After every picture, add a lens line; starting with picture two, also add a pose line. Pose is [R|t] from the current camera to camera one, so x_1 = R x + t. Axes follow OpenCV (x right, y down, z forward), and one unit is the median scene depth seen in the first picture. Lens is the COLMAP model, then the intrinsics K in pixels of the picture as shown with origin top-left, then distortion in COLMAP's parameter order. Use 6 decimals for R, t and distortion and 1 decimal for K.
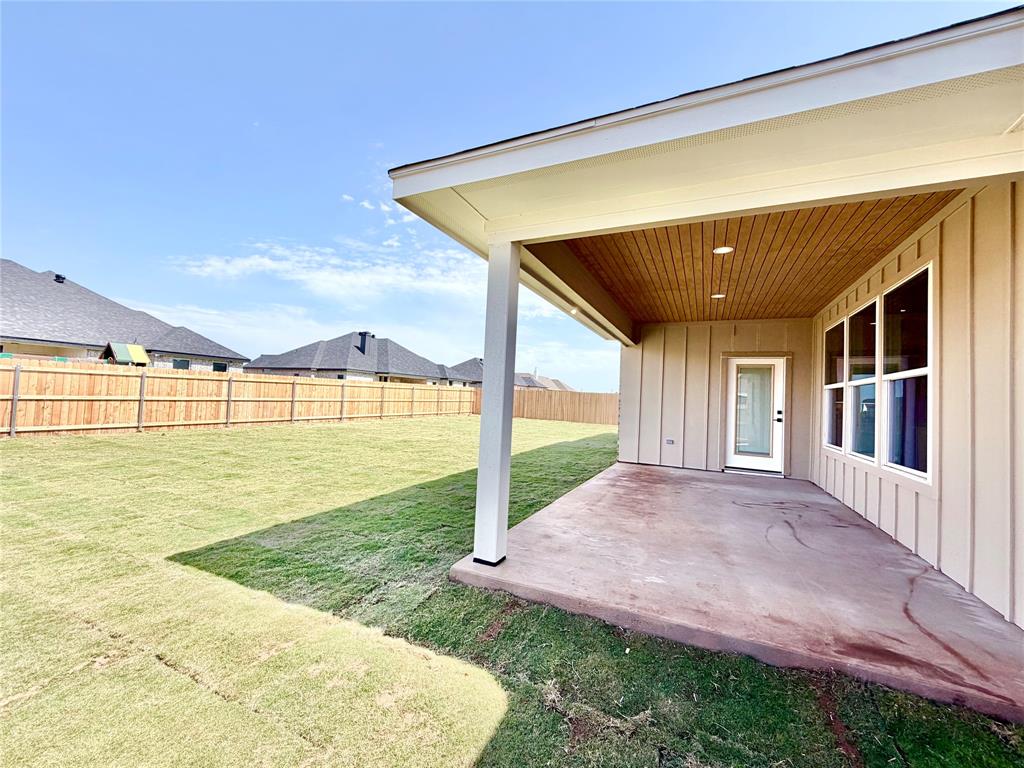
lens RADIAL K [[409.0, 0, 508.7], [0, 409.0, 382.4], [0, 0, 1]] dist [0.000679, 0.000127]
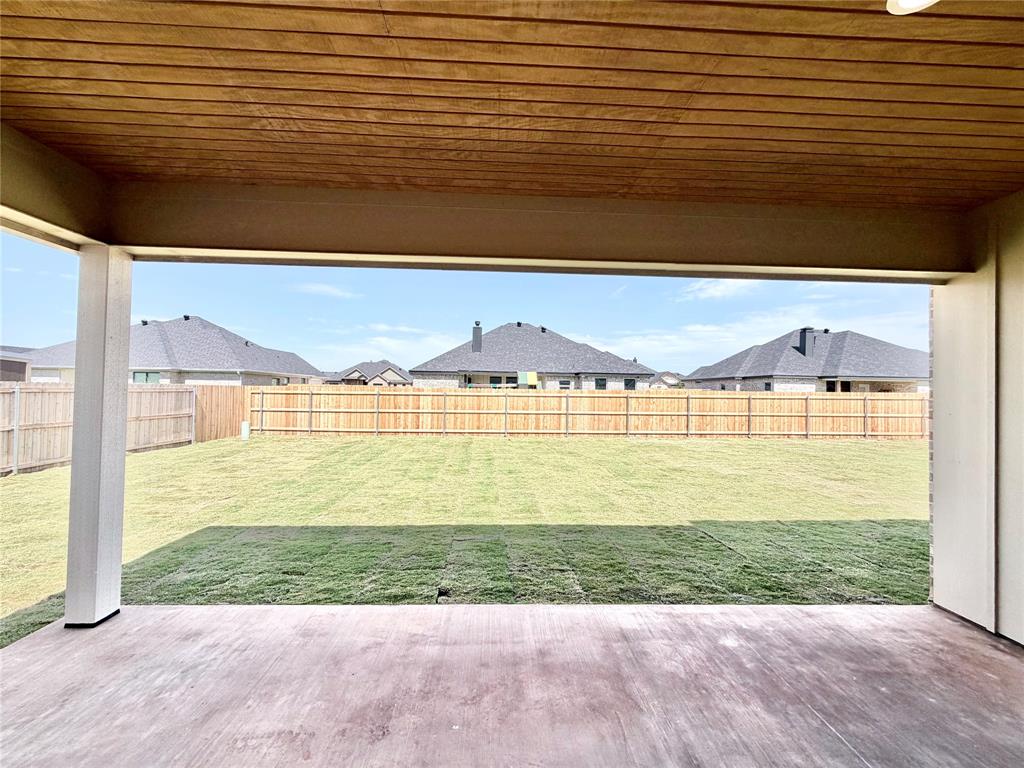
lens RADIAL K [[409.0, 0, 508.7], [0, 409.0, 382.4], [0, 0, 1]] dist [0.000679, 0.000127]
pose [[0.470783, -0.055005, -0.880532, 0.461327], [0.034336, 0.998441, -0.044013, 0.000929], [0.881580, -0.009514, 0.471938, 0.547140]]
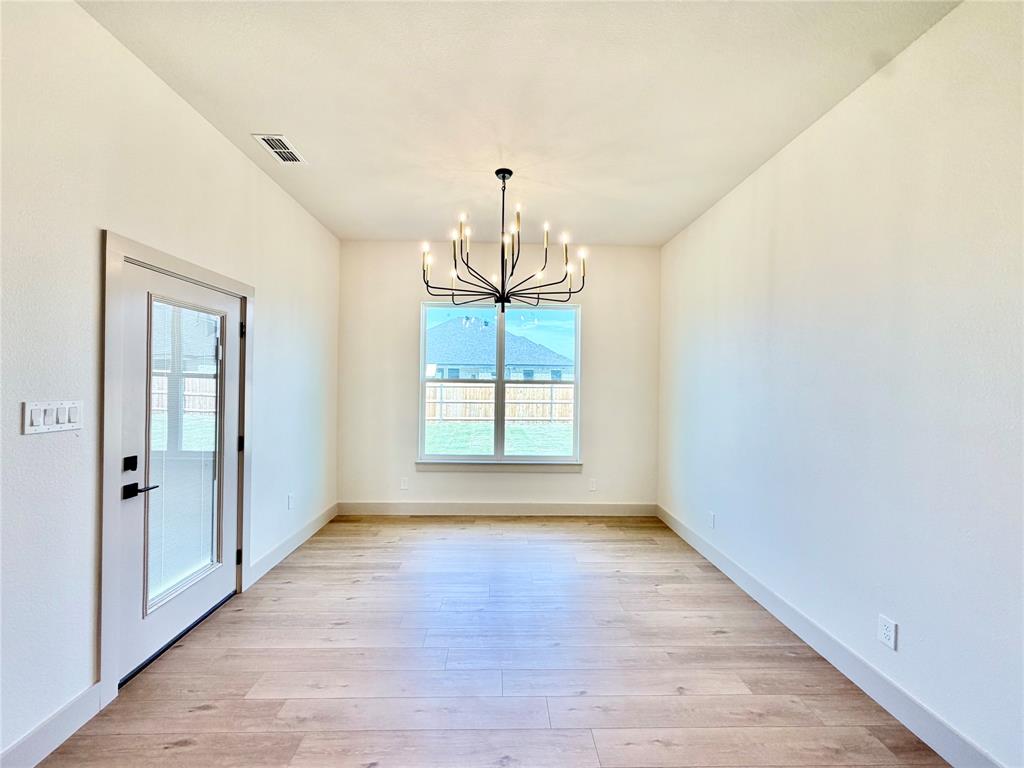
lens RADIAL K [[409.0, 0, 508.7], [0, 409.0, 382.4], [0, 0, 1]] dist [0.000679, 0.000127]
pose [[0.461719, -0.035744, -0.886306, 0.956727], [0.041302, 0.998970, -0.018771, 0.022211], [0.886064, -0.027939, 0.462720, 0.992140]]
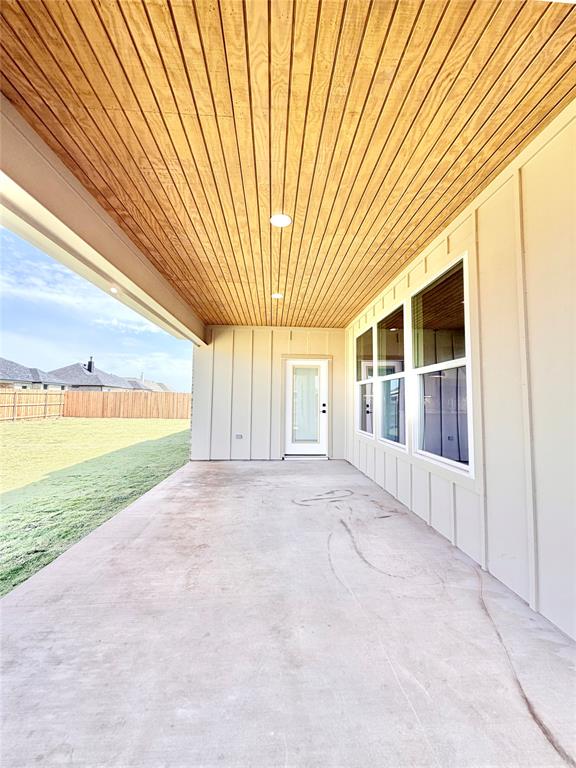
lens RADIAL K [[306.7, 0, 288.9], [0, 306.7, 380.3], [0, 0, 1]] dist [0.000679, 0.000127]
pose [[0.875354, -0.002800, 0.483474, 0.127021], [0.010402, 0.999861, -0.013043, 0.010046], [-0.483370, 0.016447, 0.875261, 0.242060]]
